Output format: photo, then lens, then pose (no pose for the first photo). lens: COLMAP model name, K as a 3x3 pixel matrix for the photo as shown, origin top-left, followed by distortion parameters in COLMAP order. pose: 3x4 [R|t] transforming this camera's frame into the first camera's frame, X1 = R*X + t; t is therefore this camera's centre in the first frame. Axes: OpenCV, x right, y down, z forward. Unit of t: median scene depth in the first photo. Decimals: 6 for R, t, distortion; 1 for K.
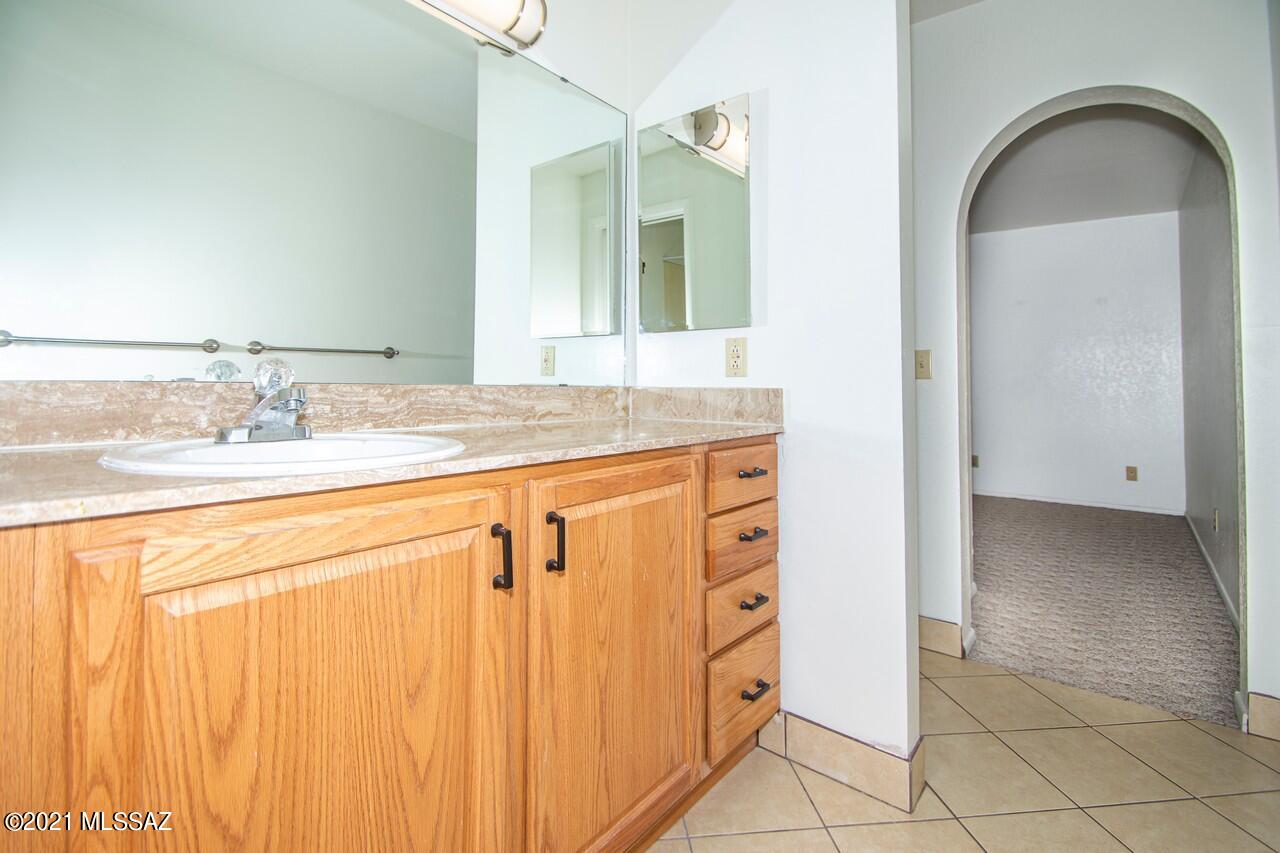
lens RADIAL K [[570.7, 0, 656.7], [0, 570.7, 375.0], [0, 0, 1]] dist [0.005549, -0.002998]
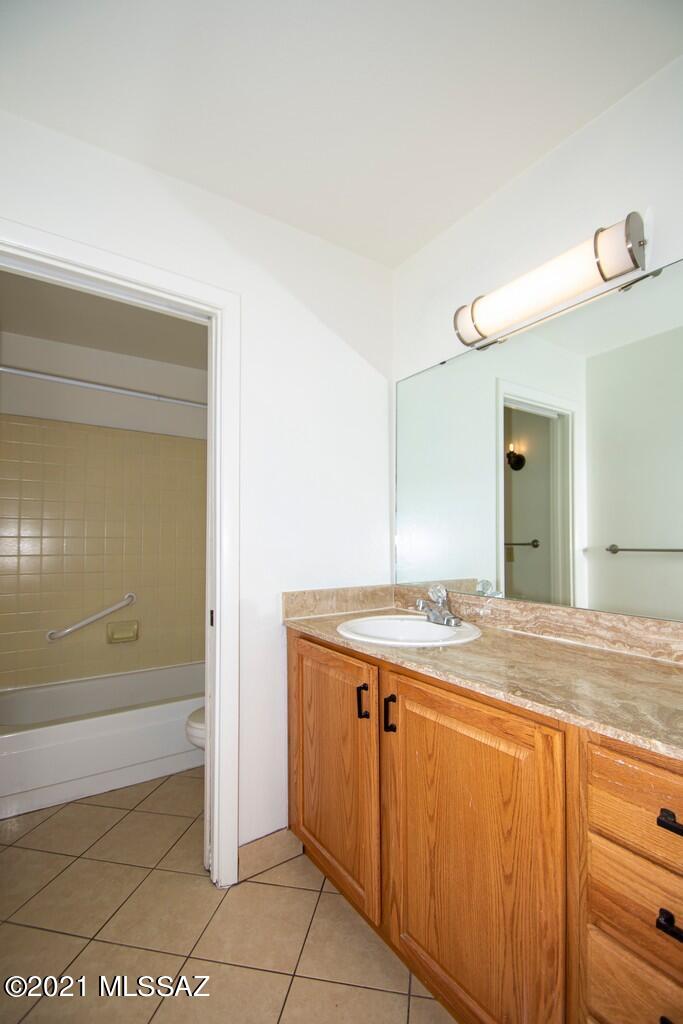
lens RADIAL K [[456.6, 0, 335.2], [0, 456.6, 541.5], [0, 0, 1]] dist [0.005549, -0.002998]
pose [[-0.283668, -0.005614, -0.958906, 0.708447], [0.009752, 0.999914, -0.008739, -0.118412], [0.958873, -0.011830, -0.283589, 0.780550]]
